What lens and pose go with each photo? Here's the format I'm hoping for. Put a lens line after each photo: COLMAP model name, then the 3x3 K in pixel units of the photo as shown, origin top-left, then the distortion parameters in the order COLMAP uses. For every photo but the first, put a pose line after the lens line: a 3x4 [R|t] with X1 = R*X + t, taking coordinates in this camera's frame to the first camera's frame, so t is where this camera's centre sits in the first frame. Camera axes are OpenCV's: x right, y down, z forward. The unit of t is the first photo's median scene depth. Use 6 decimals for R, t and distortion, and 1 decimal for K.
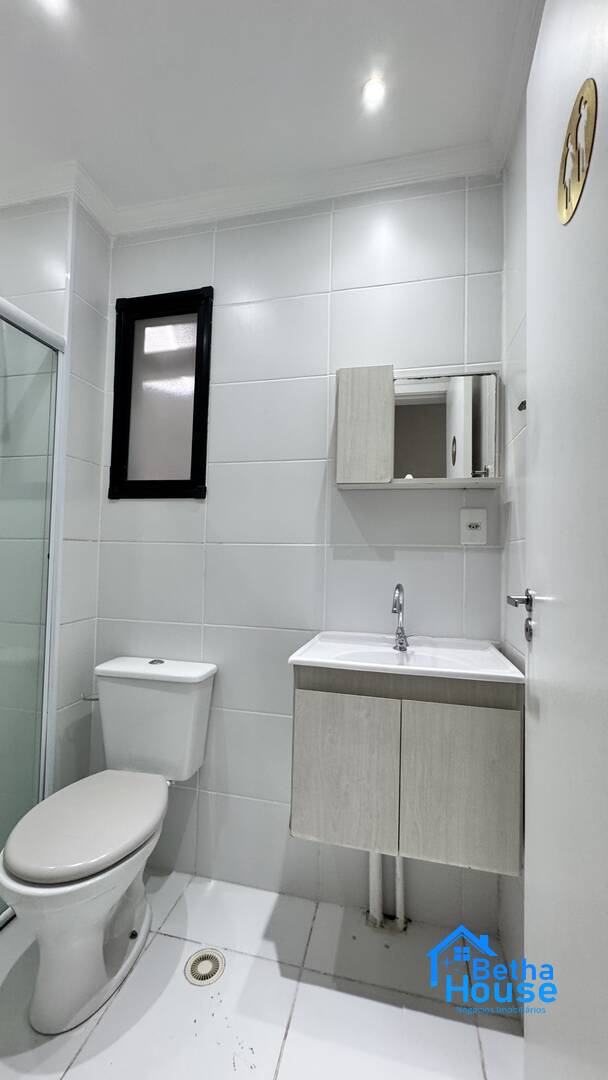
lens RADIAL K [[429.5, 0, 306.0], [0, 429.5, 539.2], [0, 0, 1]] dist [-0.003381, 0.000810]
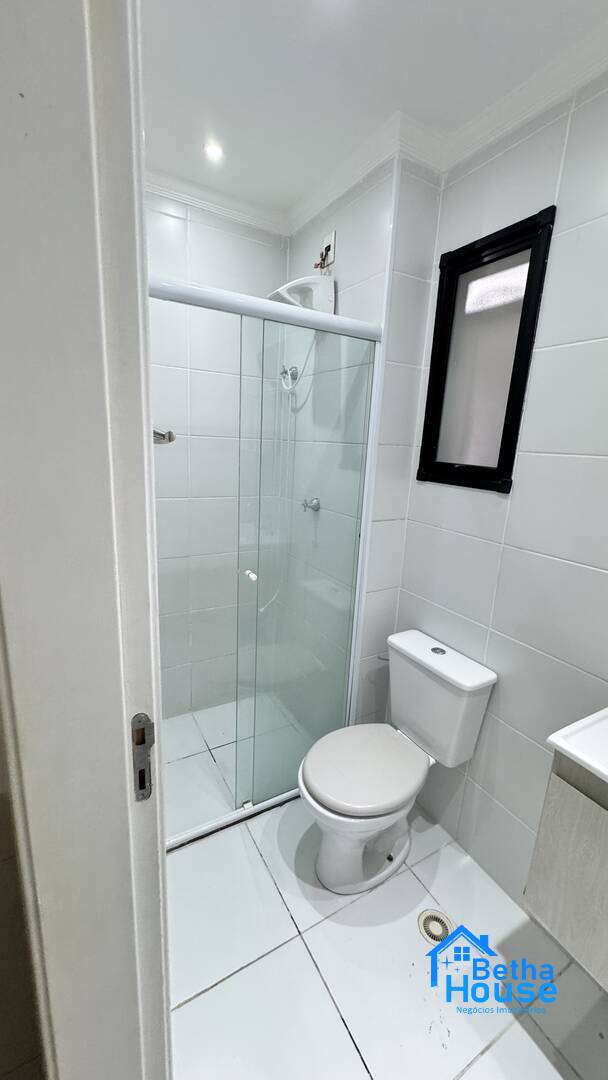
lens RADIAL K [[429.5, 0, 304.3], [0, 429.5, 539.8], [0, 0, 1]] dist [-0.003381, 0.000810]
pose [[0.678133, 0.177704, -0.713132, 0.131293], [-0.005637, 0.971557, 0.236741, -0.229847], [0.734918, -0.156522, 0.659846, 0.125802]]
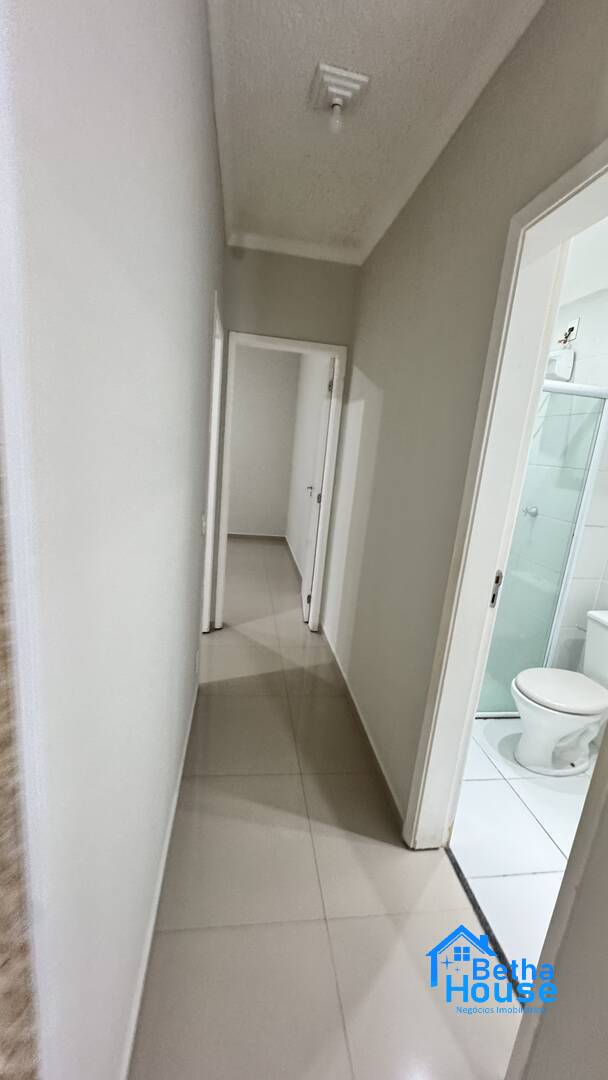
lens RADIAL K [[429.5, 0, 309.0], [0, 429.5, 540.0], [0, 0, 1]] dist [-0.003381, 0.000810]
pose [[0.369365, 0.217153, -0.903556, 0.499886], [-0.050034, 0.975551, 0.214002, -0.242988], [0.927936, -0.033836, 0.371200, -0.524434]]
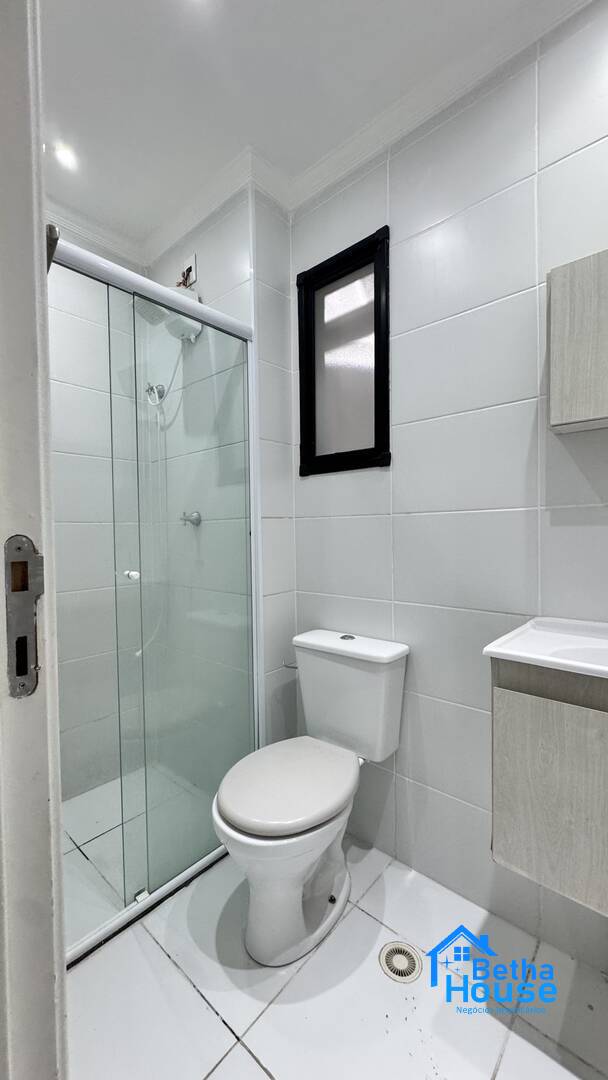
lens RADIAL K [[429.5, 0, 304.0], [0, 429.5, 539.8], [0, 0, 1]] dist [-0.003381, 0.000810]
pose [[0.876958, -0.024619, -0.479936, 0.045305], [0.052678, 0.997593, 0.045082, 0.013589], [0.477671, -0.064817, 0.876145, 0.109388]]
